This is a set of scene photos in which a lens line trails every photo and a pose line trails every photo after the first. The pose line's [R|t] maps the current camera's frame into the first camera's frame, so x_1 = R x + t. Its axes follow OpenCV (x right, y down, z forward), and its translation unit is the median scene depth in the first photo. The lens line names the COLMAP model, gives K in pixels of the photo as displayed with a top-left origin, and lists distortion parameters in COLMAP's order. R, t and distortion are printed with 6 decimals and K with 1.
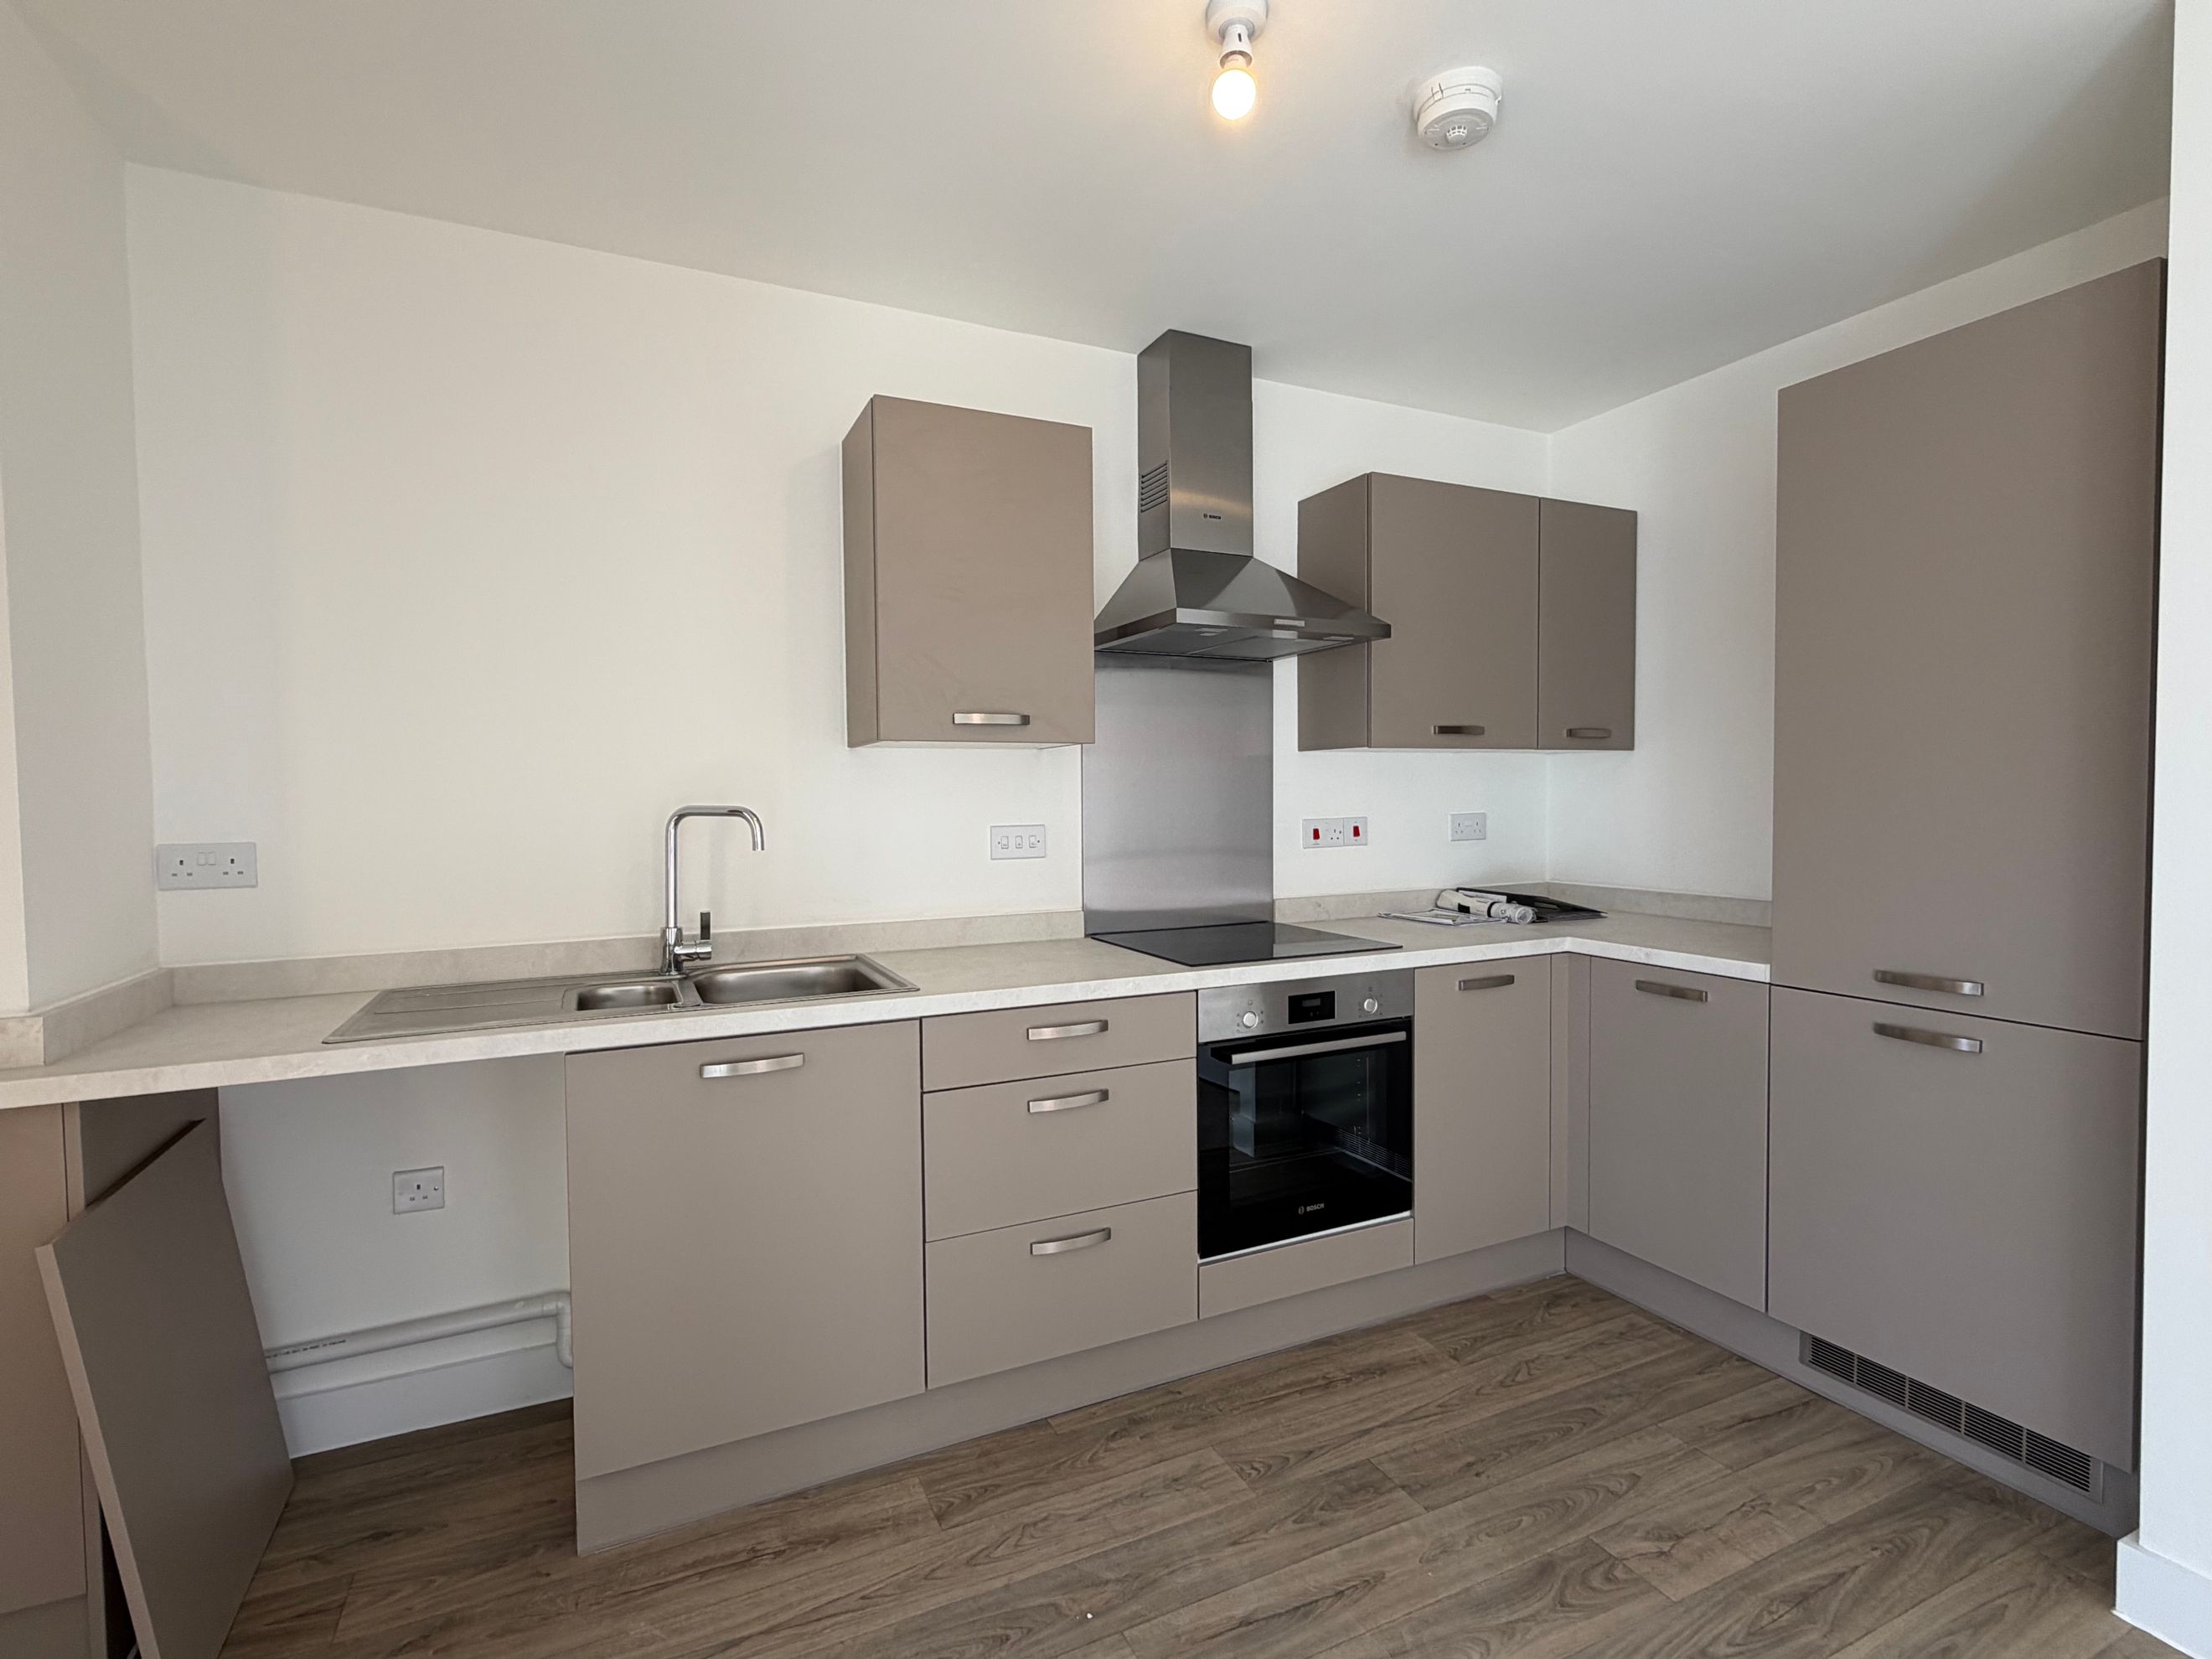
lens RADIAL K [[1048.8, 0, 1098.8], [0, 1048.8, 836.9], [0, 0, 1]] dist [0.000283, -0.000038]
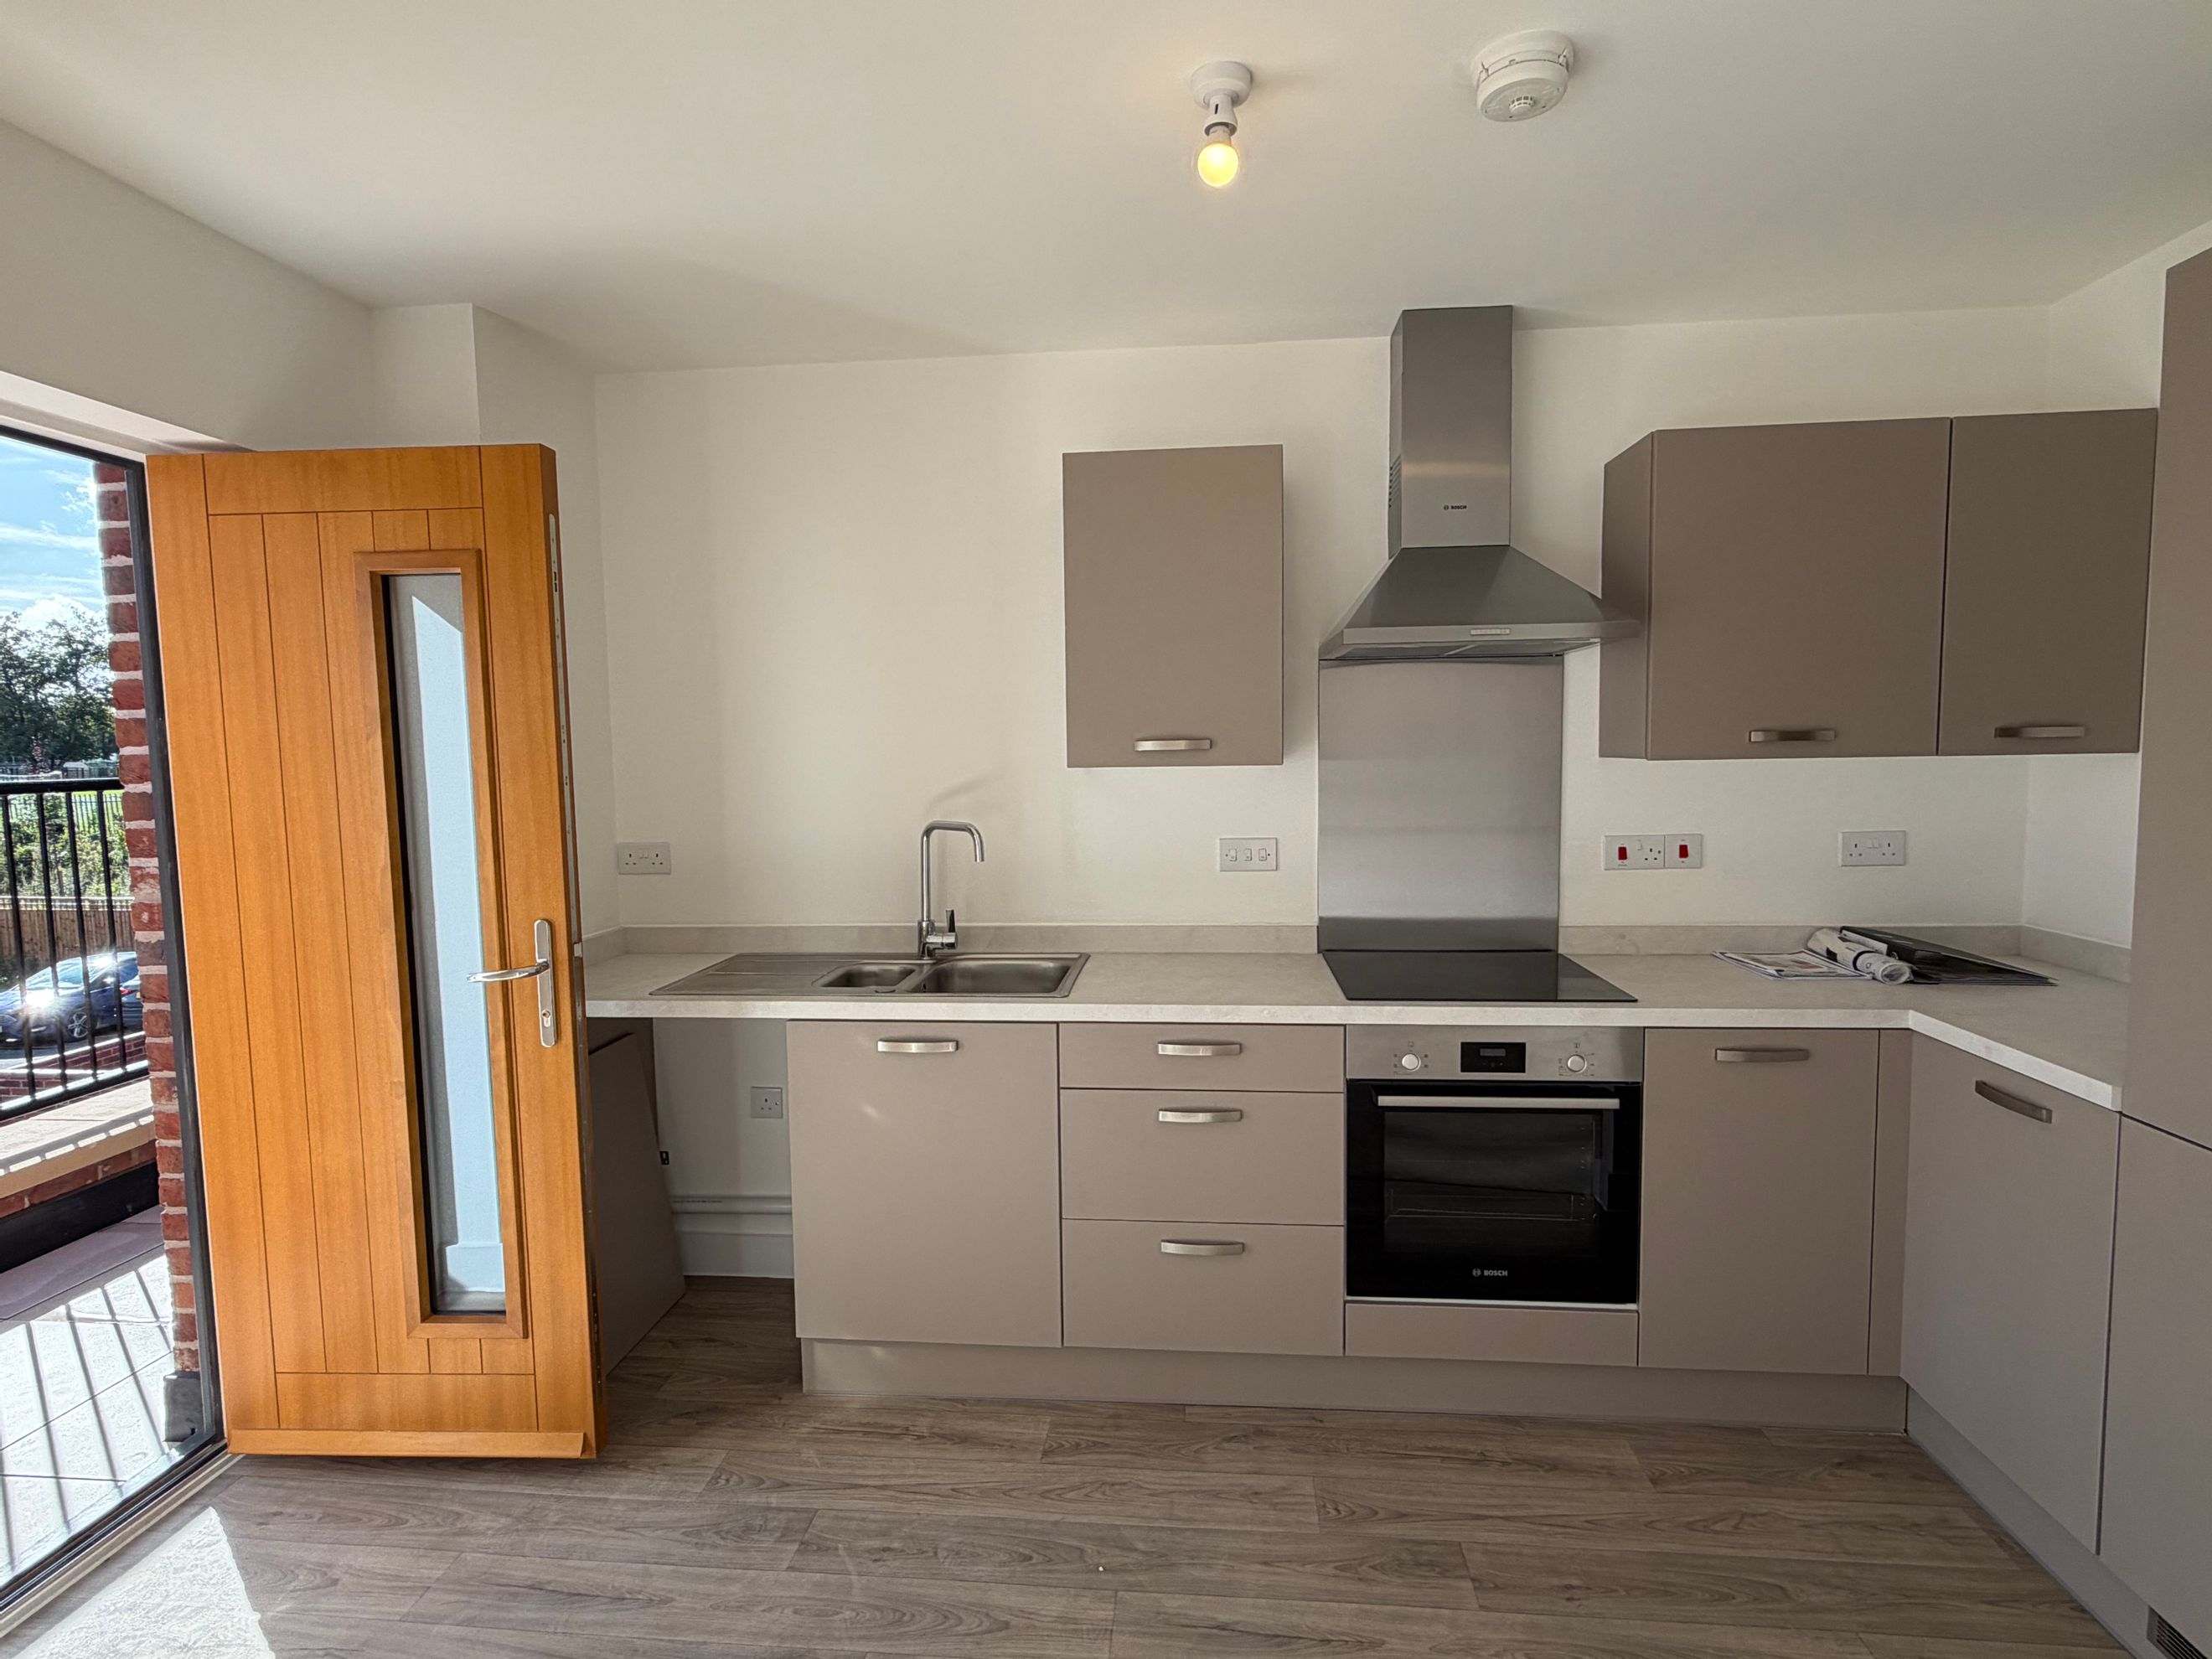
lens RADIAL K [[1133.0, 0, 1098.0], [0, 1133.0, 837.2], [0, 0, 1]] dist [-0.000245, 0.000352]
pose [[0.859434, 0.037230, -0.509889, 0.440612], [-0.013045, 0.998617, 0.050926, -0.081345], [0.511080, -0.037116, 0.858732, -0.016494]]
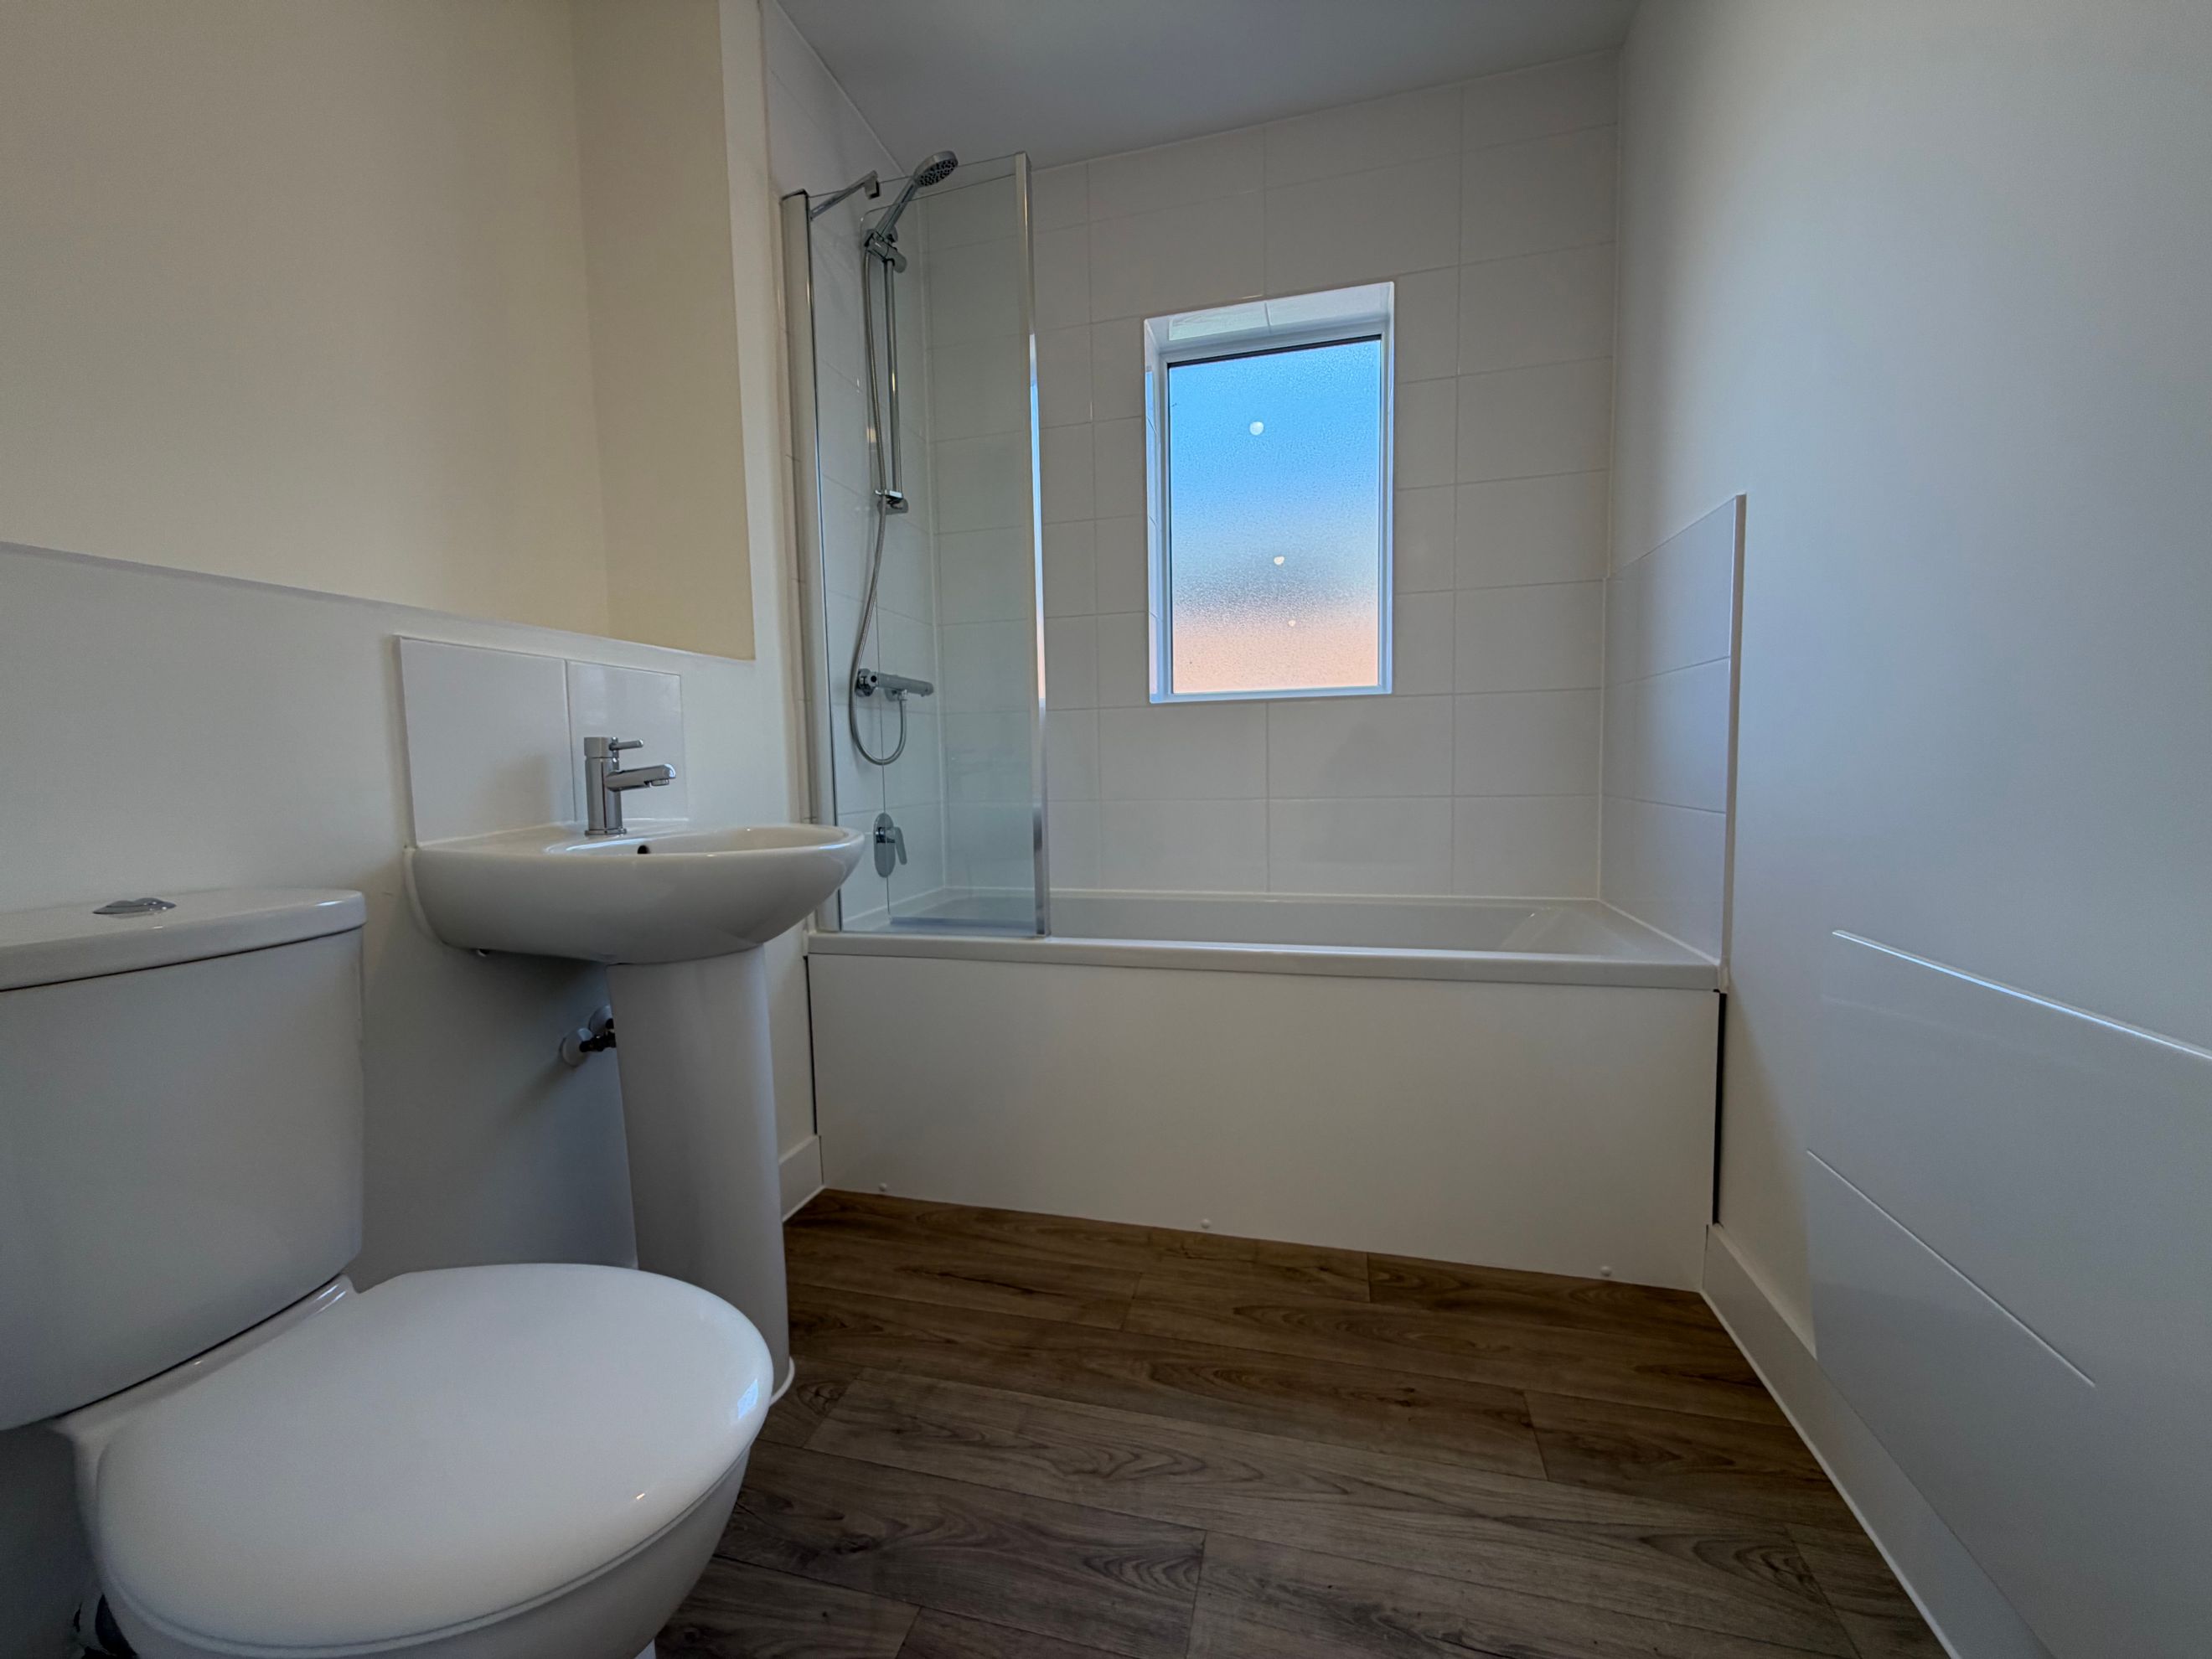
lens RADIAL K [[875.7, 0, 1106.0], [0, 875.7, 829.5], [0, 0, 1]] dist [0.001220, 0.000001]
pose [[-0.769060, -0.022210, 0.638791, 0.120166], [0.052385, 0.993844, 0.097623, 0.114302], [-0.637027, 0.108541, -0.763162, 1.441775]]
